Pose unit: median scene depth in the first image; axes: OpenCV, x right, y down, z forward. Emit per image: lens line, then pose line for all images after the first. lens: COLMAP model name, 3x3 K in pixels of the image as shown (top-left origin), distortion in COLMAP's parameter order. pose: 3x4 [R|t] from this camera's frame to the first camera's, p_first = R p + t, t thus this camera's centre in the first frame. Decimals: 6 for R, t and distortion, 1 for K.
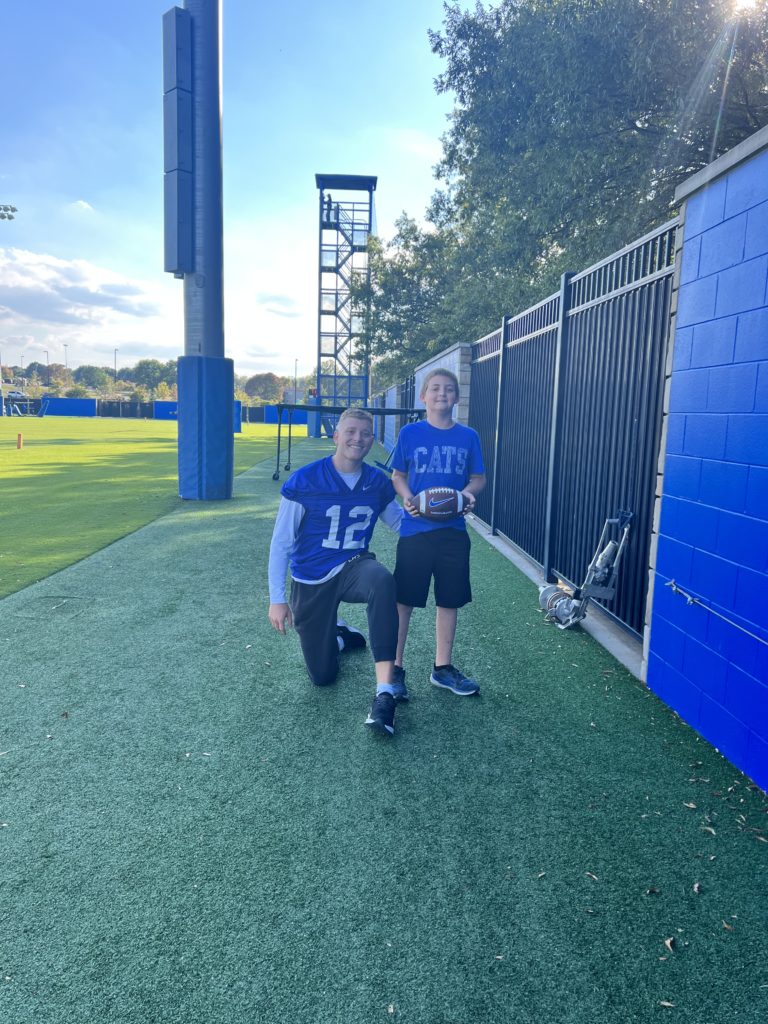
lens RADIAL K [[769.3, 0, 385.8], [0, 769.3, 512.1], [0, 0, 1]] dist [-0.004763, -0.026278]
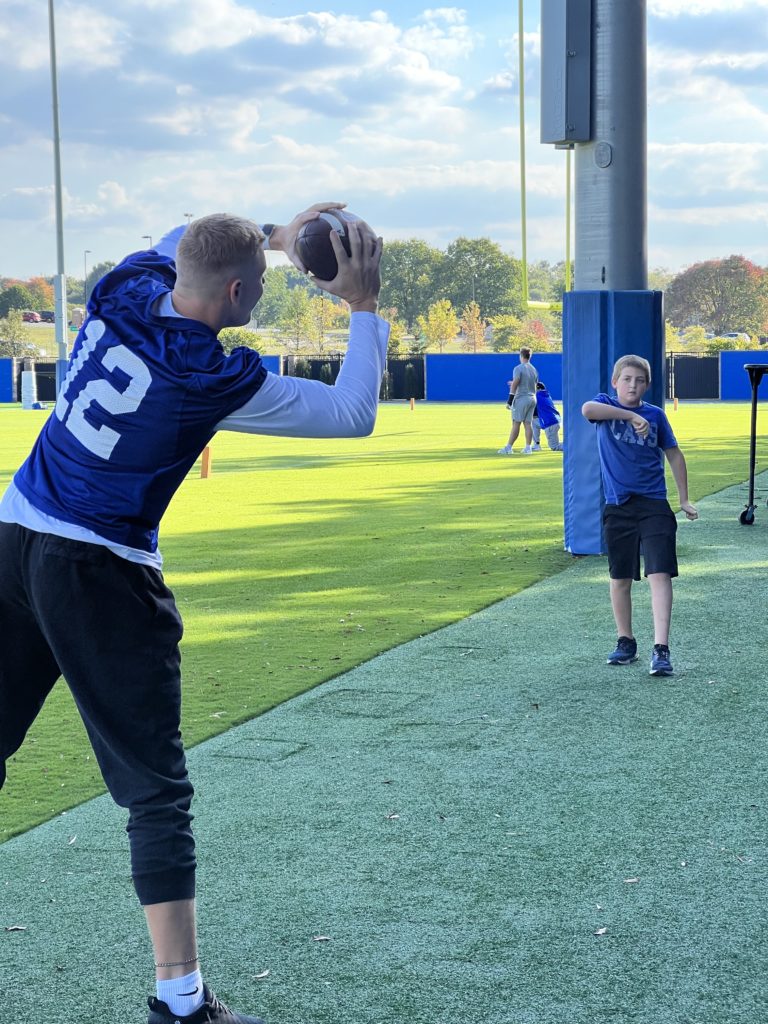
lens RADIAL K [[2295.2, 0, 384.3], [0, 2295.2, 513.0], [0, 0, 1]] dist [0.218740, 0.000000]
pose [[0.954826, -0.021498, -0.296386, 0.084033], [0.001859, 0.997792, -0.066387, 0.058044], [0.297159, 0.062838, 0.952758, -0.551065]]
